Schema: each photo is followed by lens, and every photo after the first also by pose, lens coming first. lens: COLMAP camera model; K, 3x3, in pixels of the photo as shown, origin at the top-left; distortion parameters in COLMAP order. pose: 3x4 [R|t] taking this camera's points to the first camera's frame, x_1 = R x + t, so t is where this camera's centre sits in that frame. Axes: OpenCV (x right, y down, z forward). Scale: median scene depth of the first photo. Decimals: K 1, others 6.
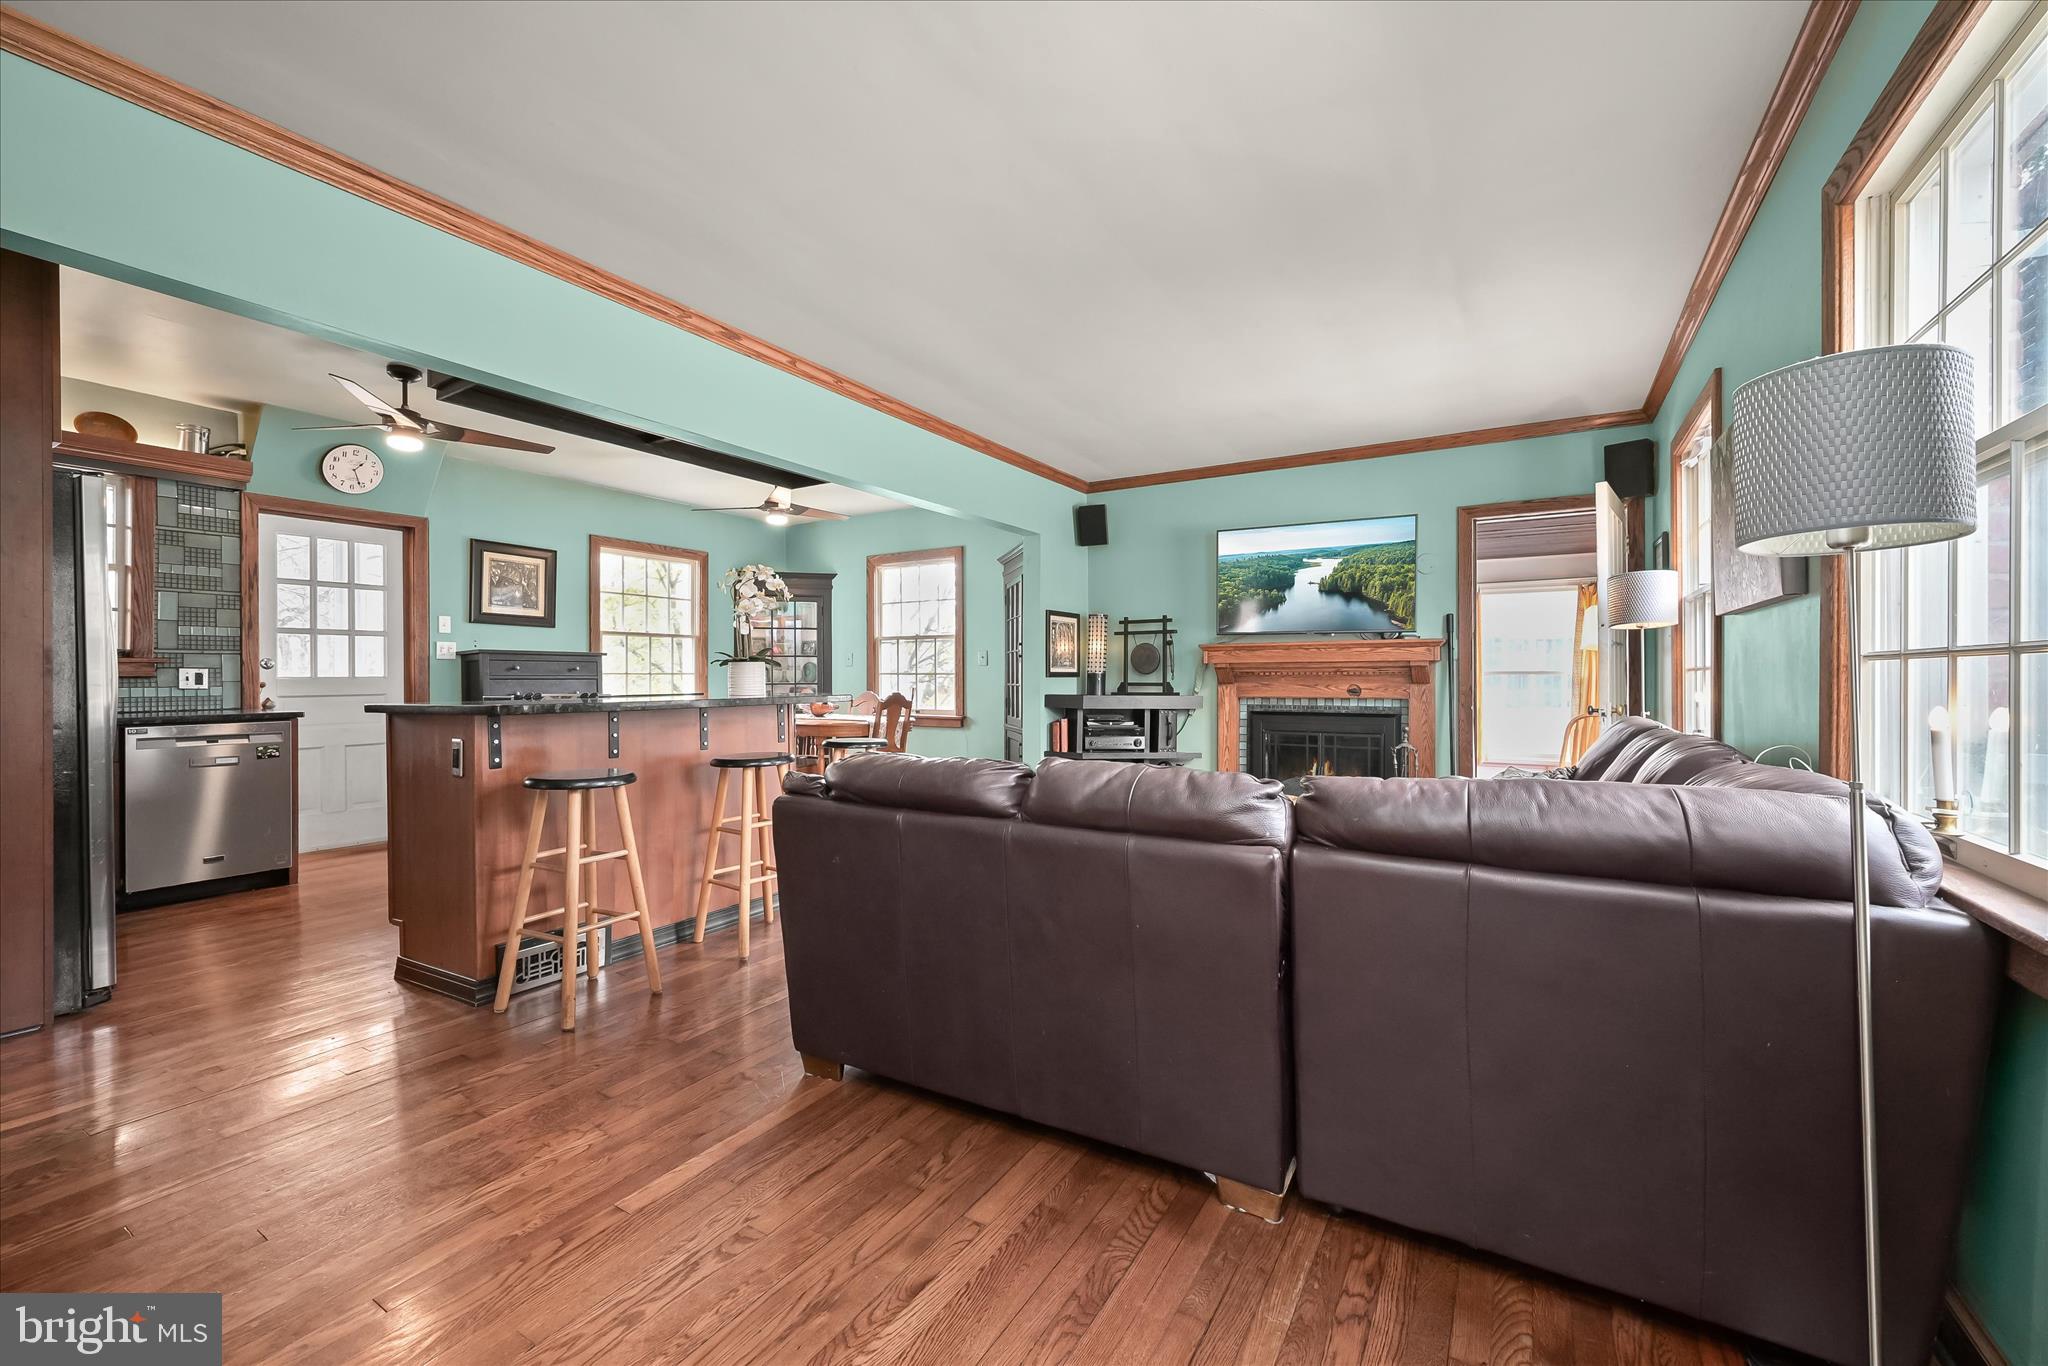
lens RADIAL K [[816.9, 0, 1018.0], [0, 816.9, 688.1], [0, 0, 1]] dist [-0.002254, -0.000606]
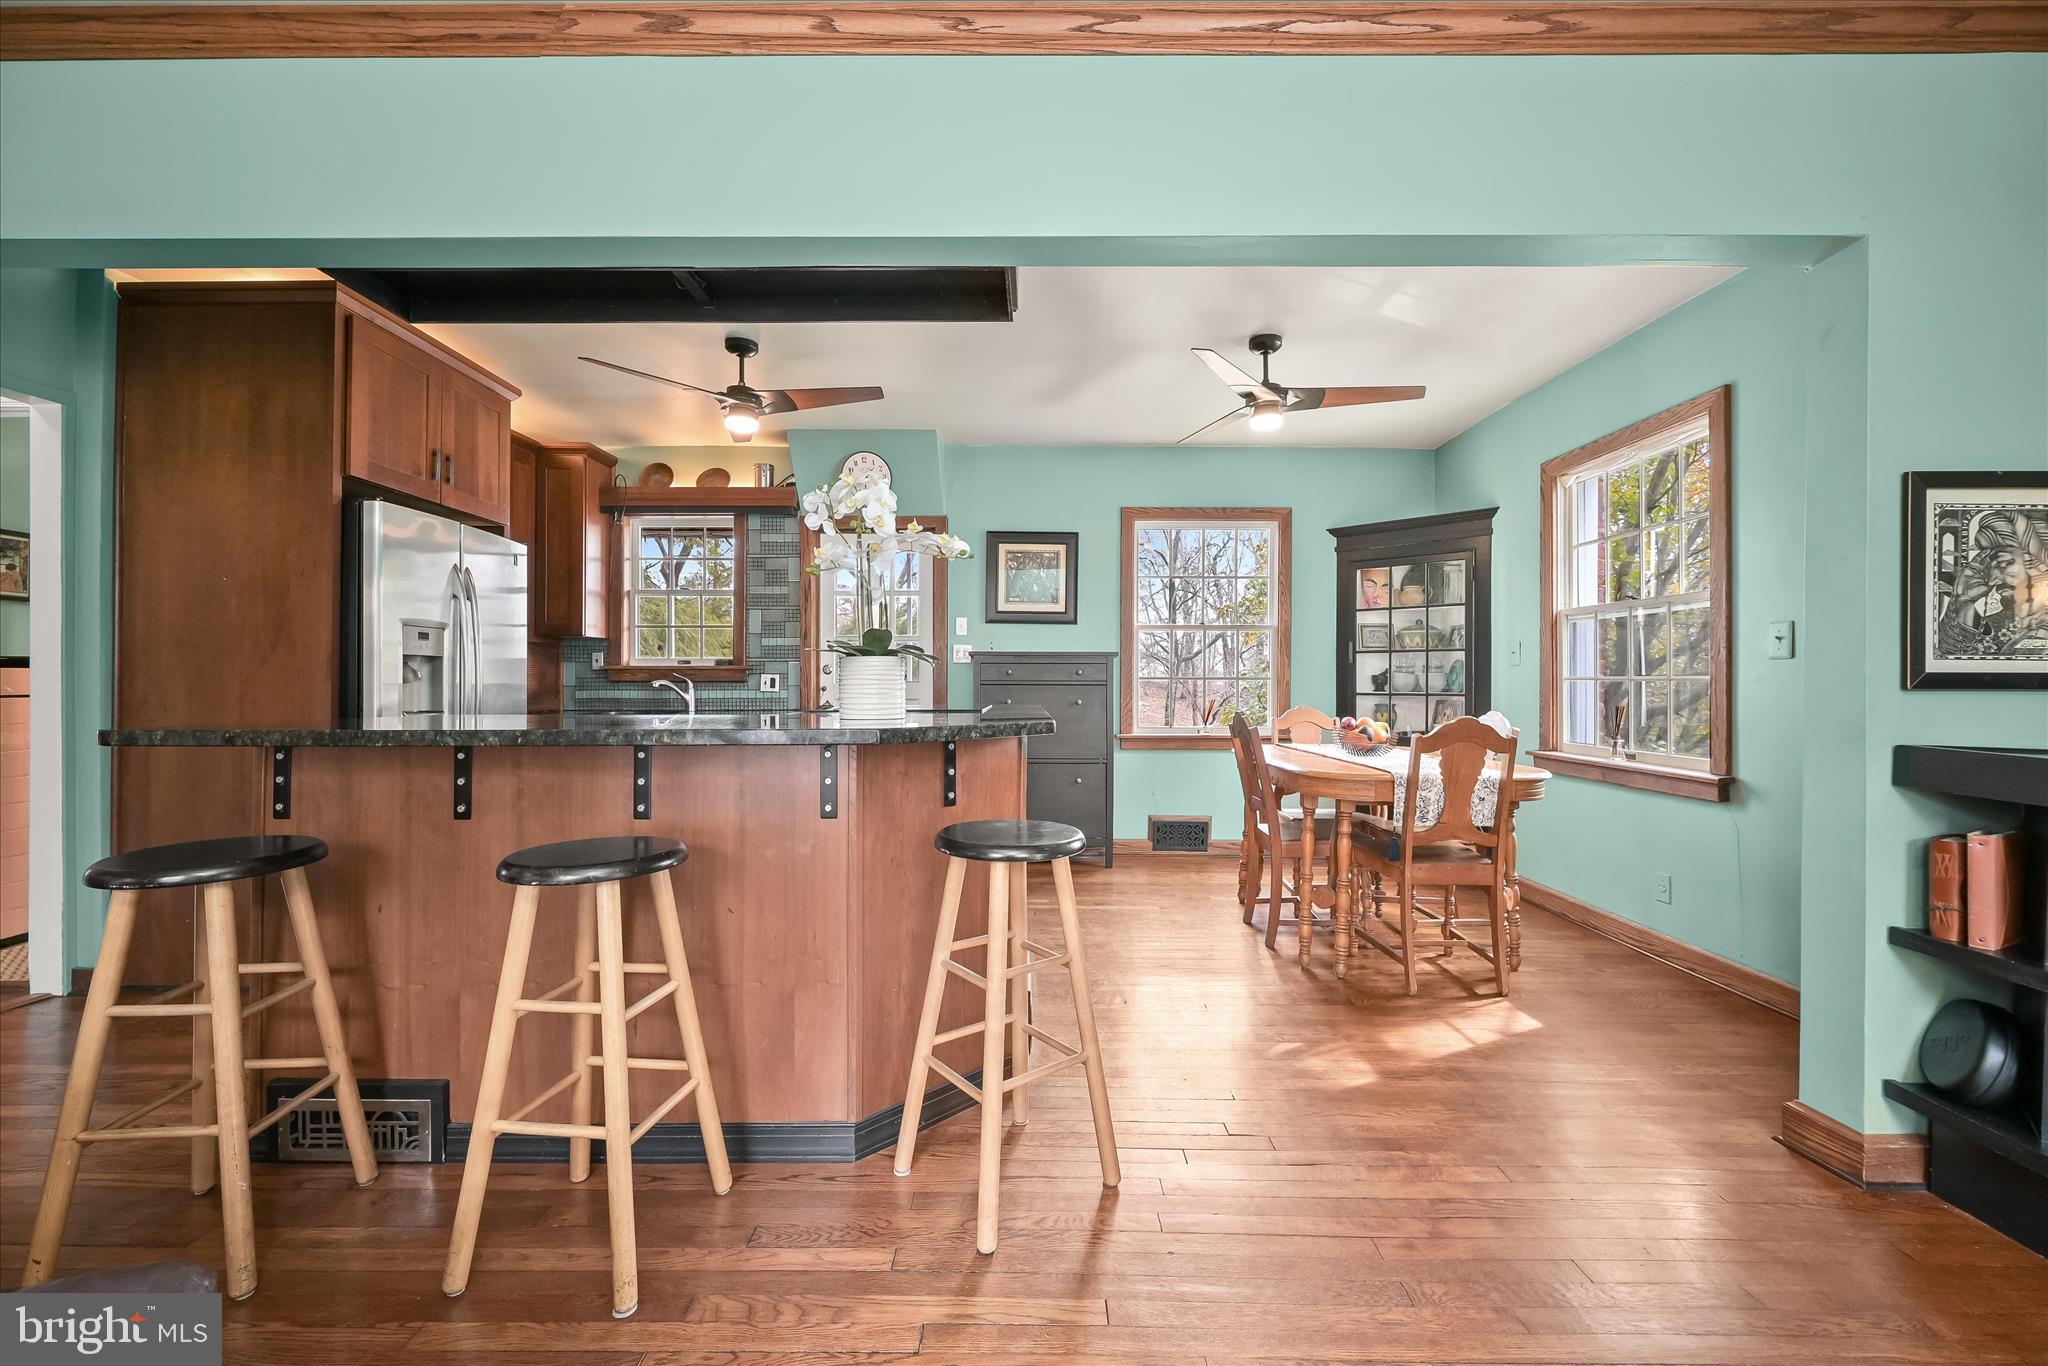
lens RADIAL K [[804.4, 0, 1024.1], [0, 804.4, 690.5], [0, 0, 1]] dist [-0.002006, -0.000221]
pose [[0.520177, 0.012251, -0.853971, 0.124485], [-0.015618, 0.999866, 0.004831, -0.009408], [0.853916, 0.010824, 0.520299, 0.564641]]
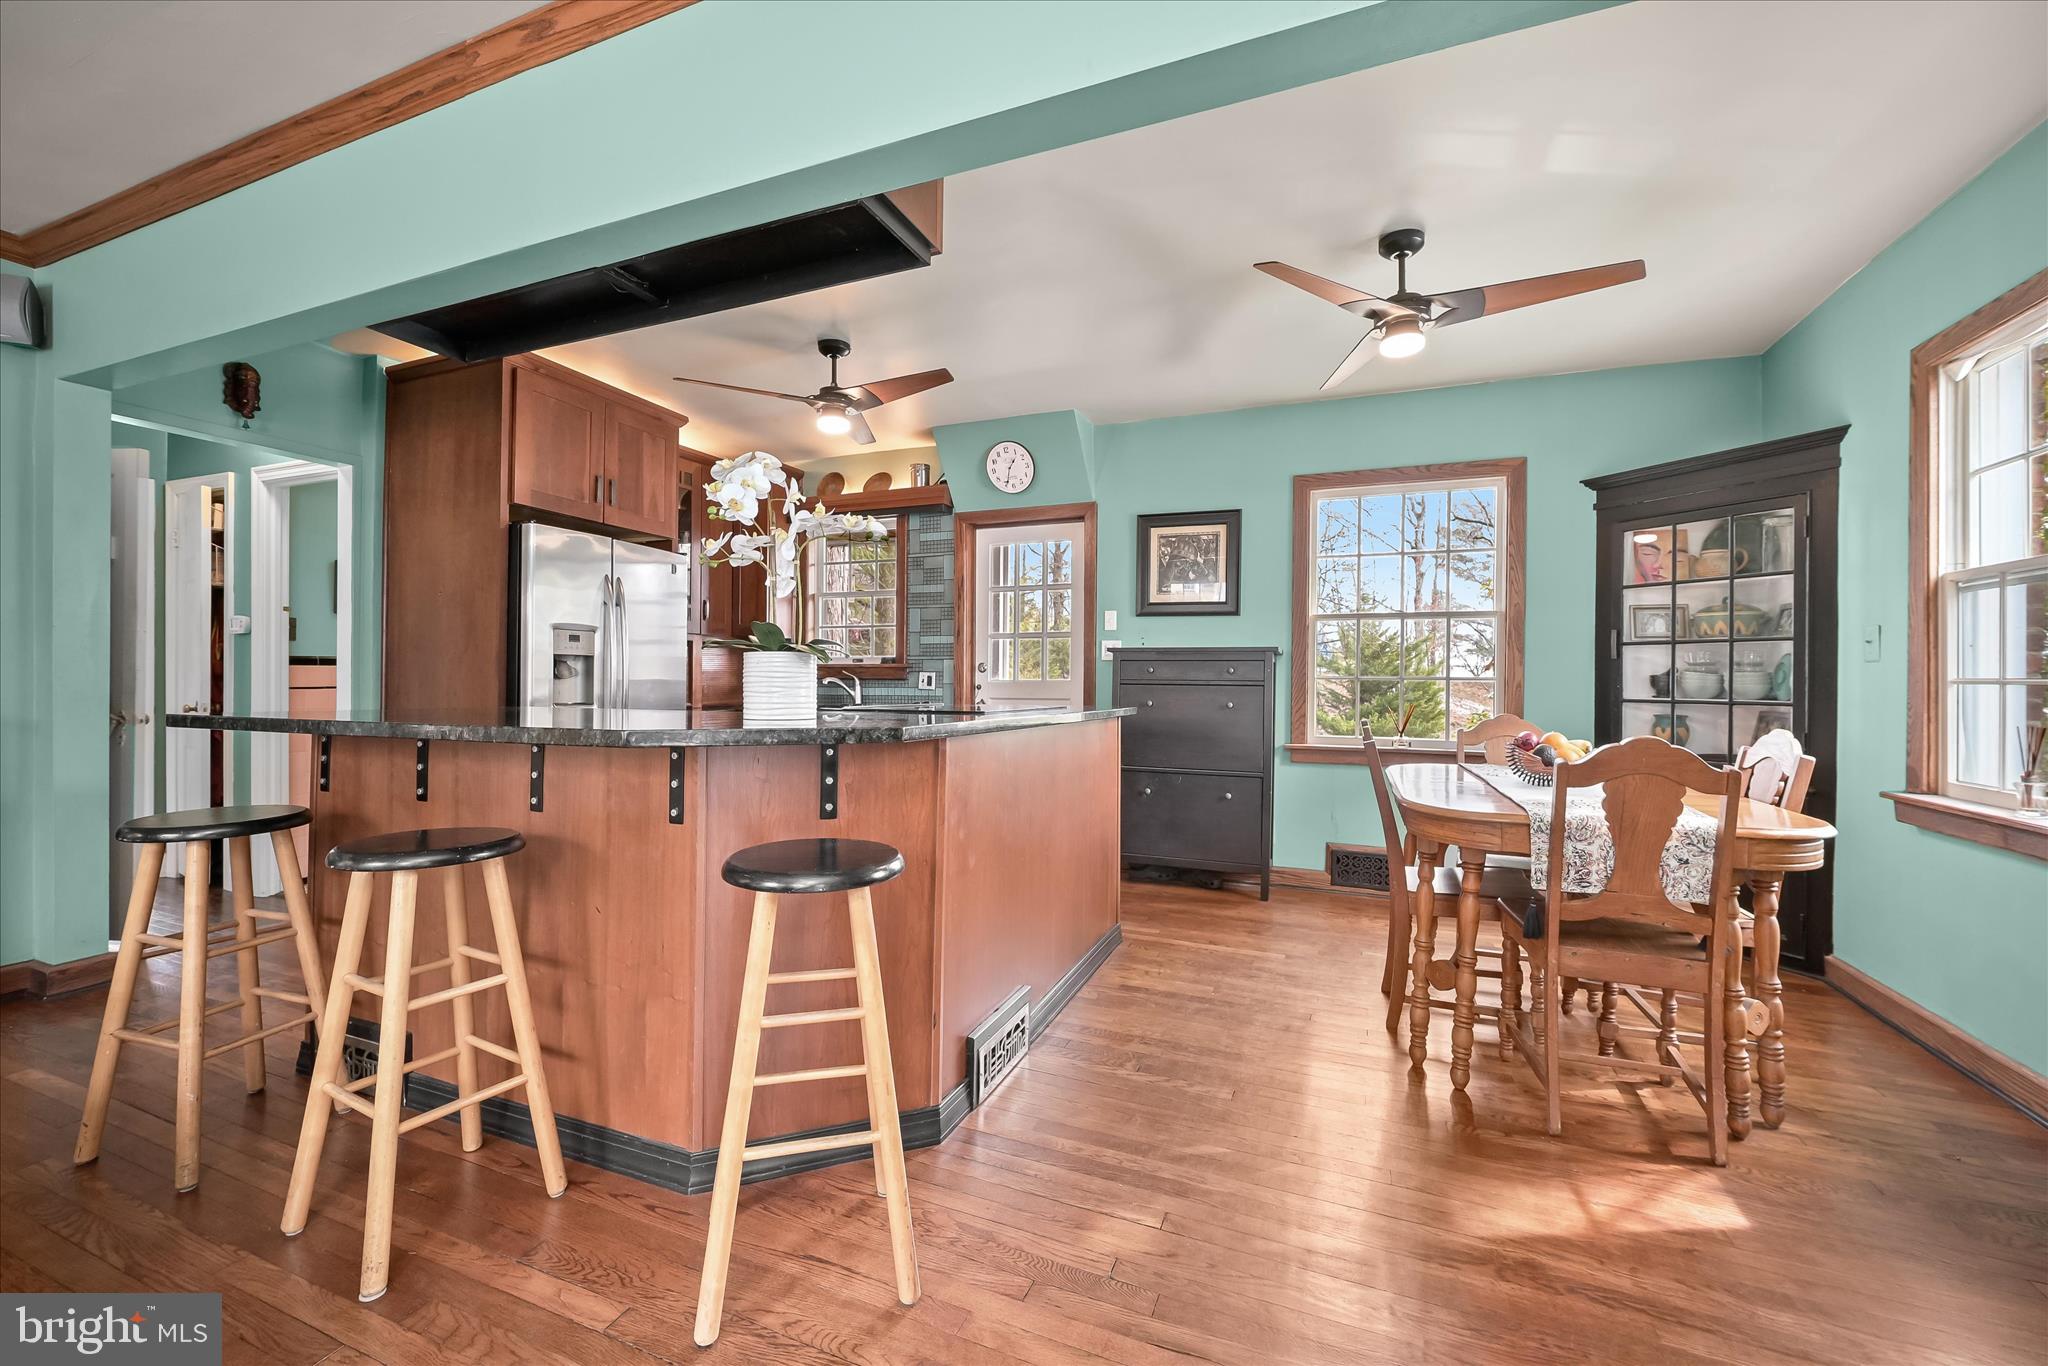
lens RADIAL K [[816.9, 0, 1018.0], [0, 816.9, 688.1], [0, 0, 1]] dist [-0.002254, -0.000606]
pose [[0.160712, 0.013925, -0.986903, 0.133860], [-0.022626, 0.999690, 0.010421, -0.012812], [0.986742, 0.020655, 0.160977, 0.744983]]
